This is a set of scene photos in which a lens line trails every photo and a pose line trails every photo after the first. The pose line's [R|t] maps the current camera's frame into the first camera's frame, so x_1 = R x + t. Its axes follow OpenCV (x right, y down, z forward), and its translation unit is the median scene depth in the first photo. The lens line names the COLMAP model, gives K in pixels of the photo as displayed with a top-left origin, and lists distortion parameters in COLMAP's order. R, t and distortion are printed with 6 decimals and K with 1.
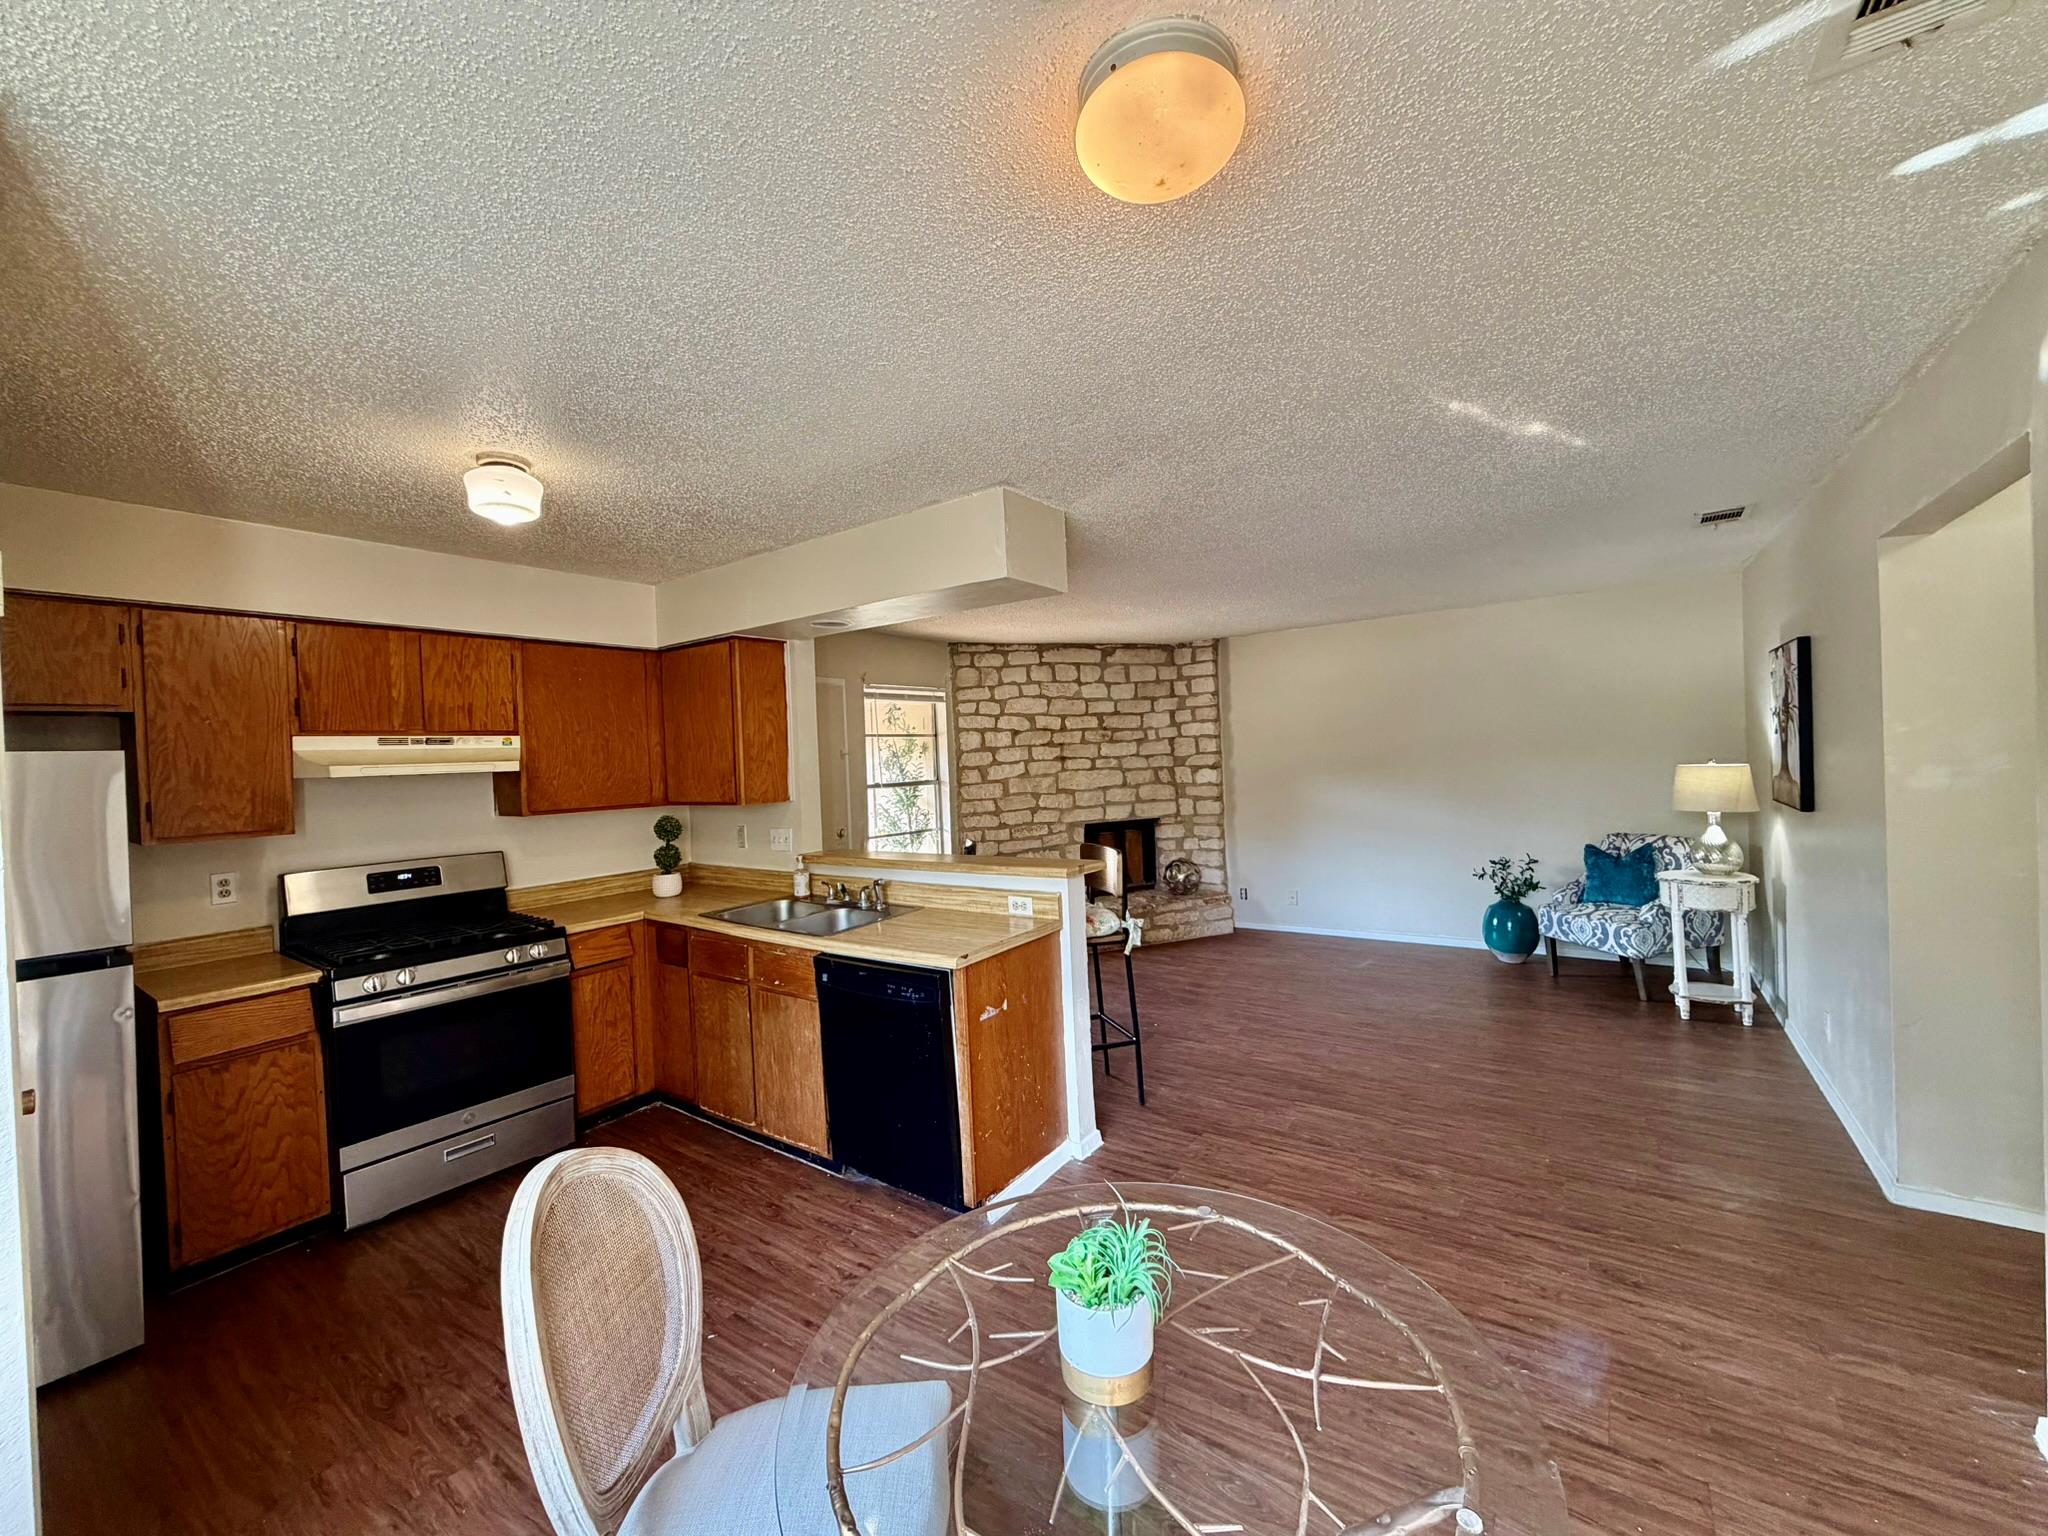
lens RADIAL K [[813.8, 0, 1018.5], [0, 813.8, 765.9], [0, 0, 1]] dist [-0.000200, 0.000202]
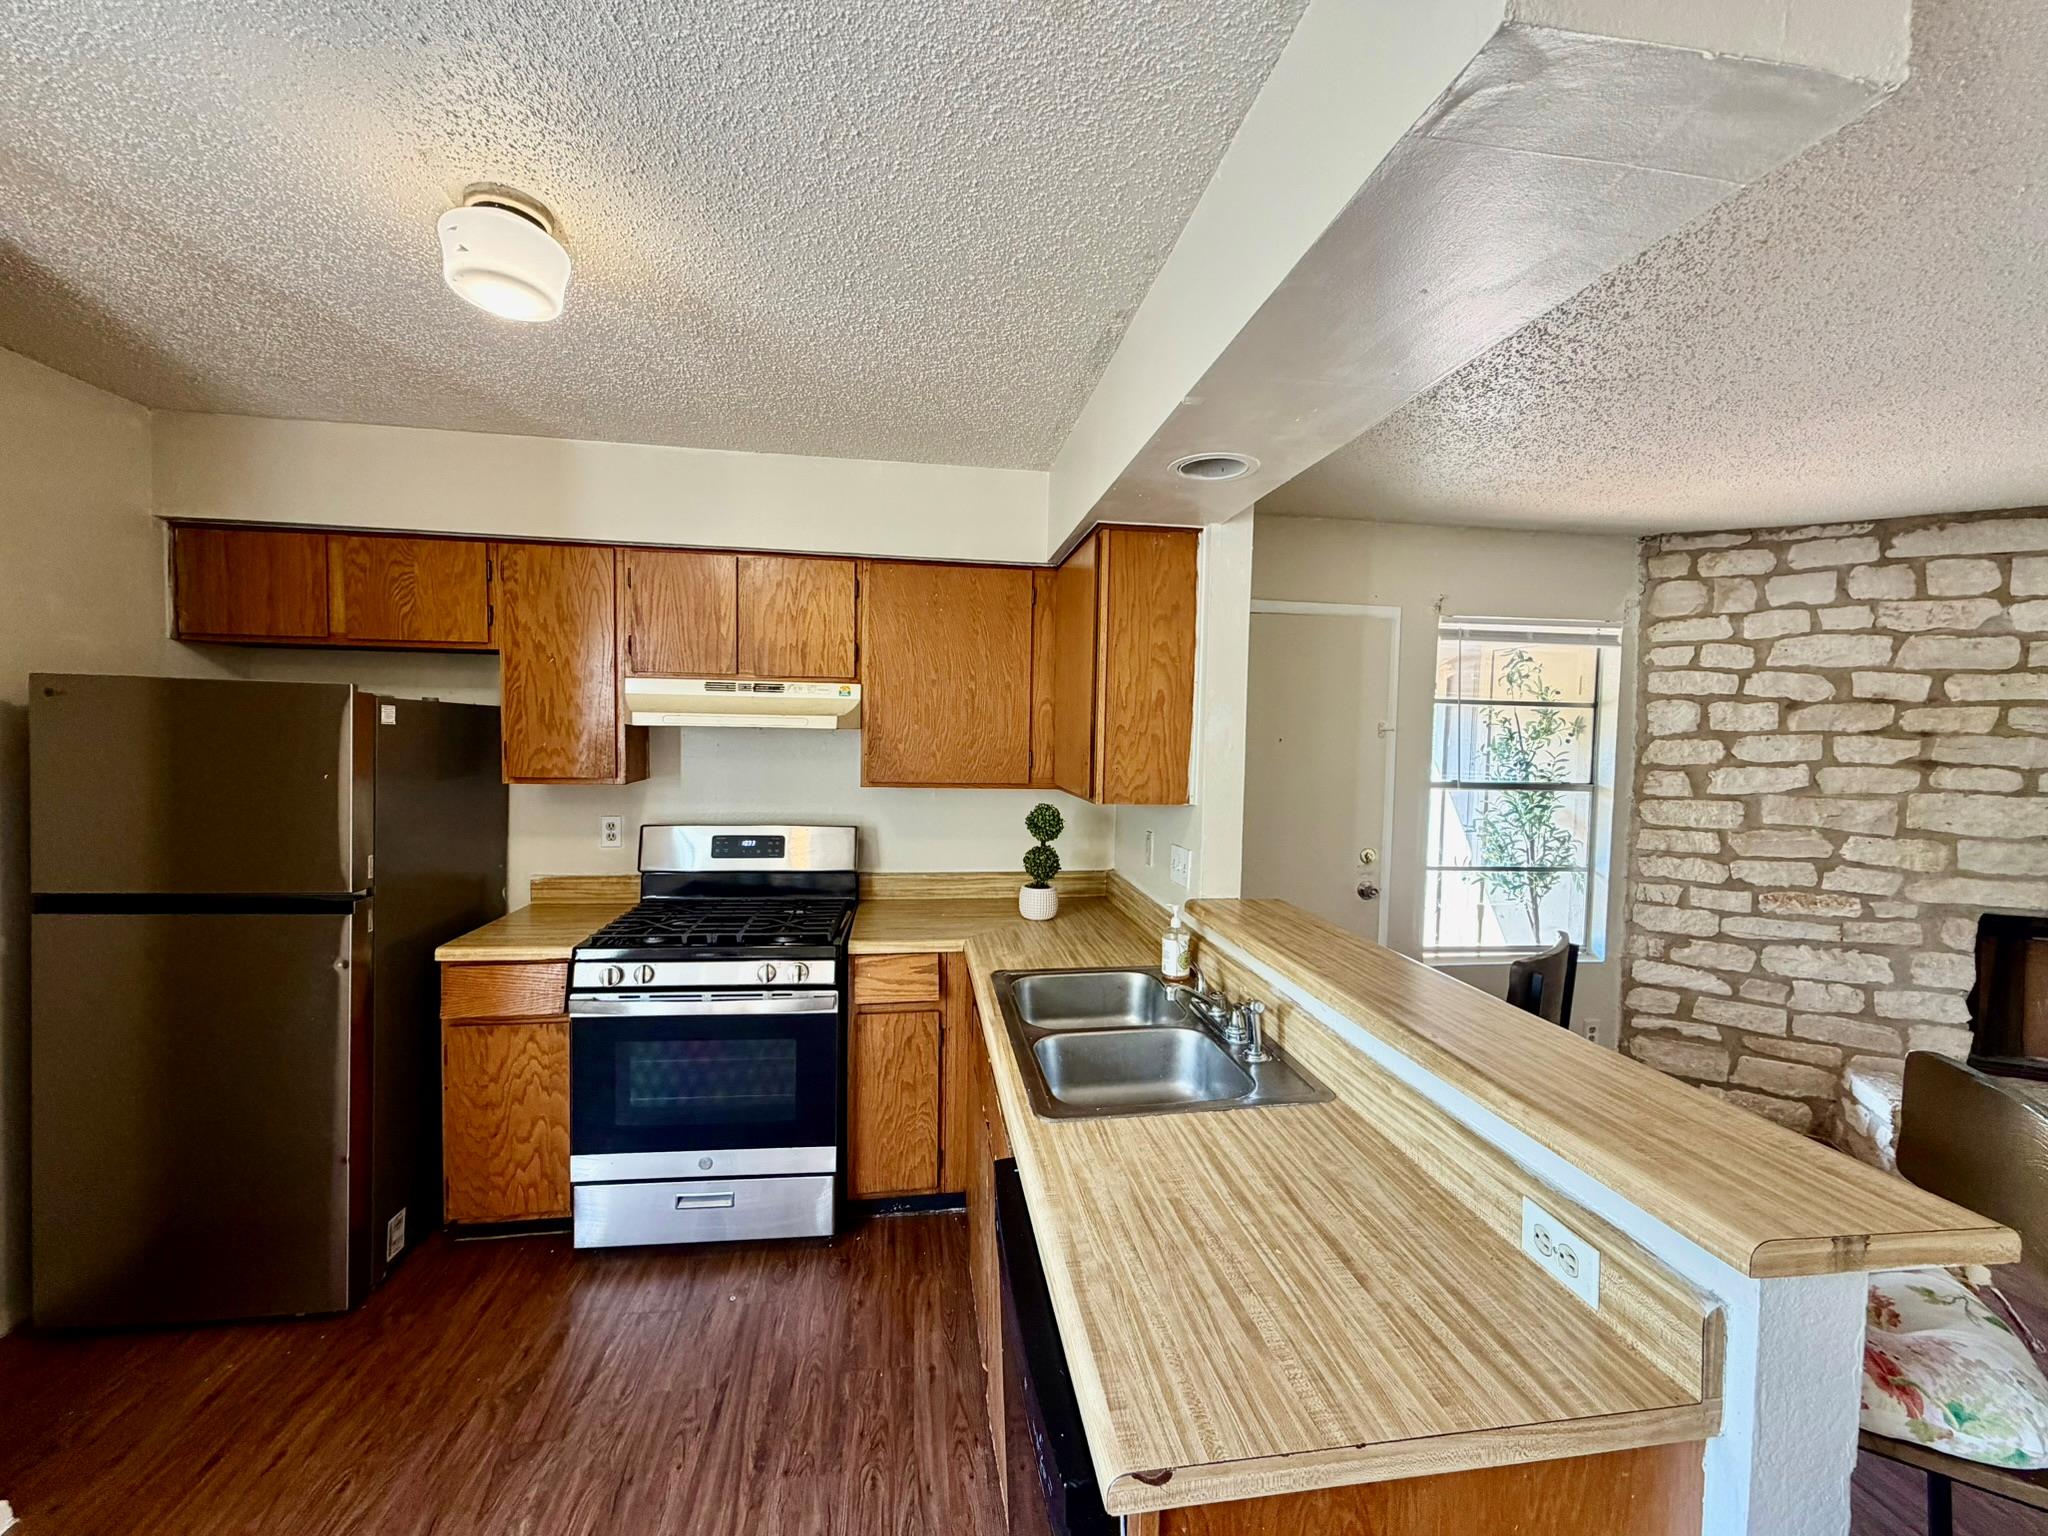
lens RADIAL K [[813.8, 0, 1018.5], [0, 813.8, 765.9], [0, 0, 1]] dist [-0.000200, 0.000202]
pose [[0.688231, 0.085270, -0.720463, 0.033820], [-0.055558, 0.996347, 0.064849, -0.009942], [0.723361, -0.004604, 0.690455, 0.317821]]
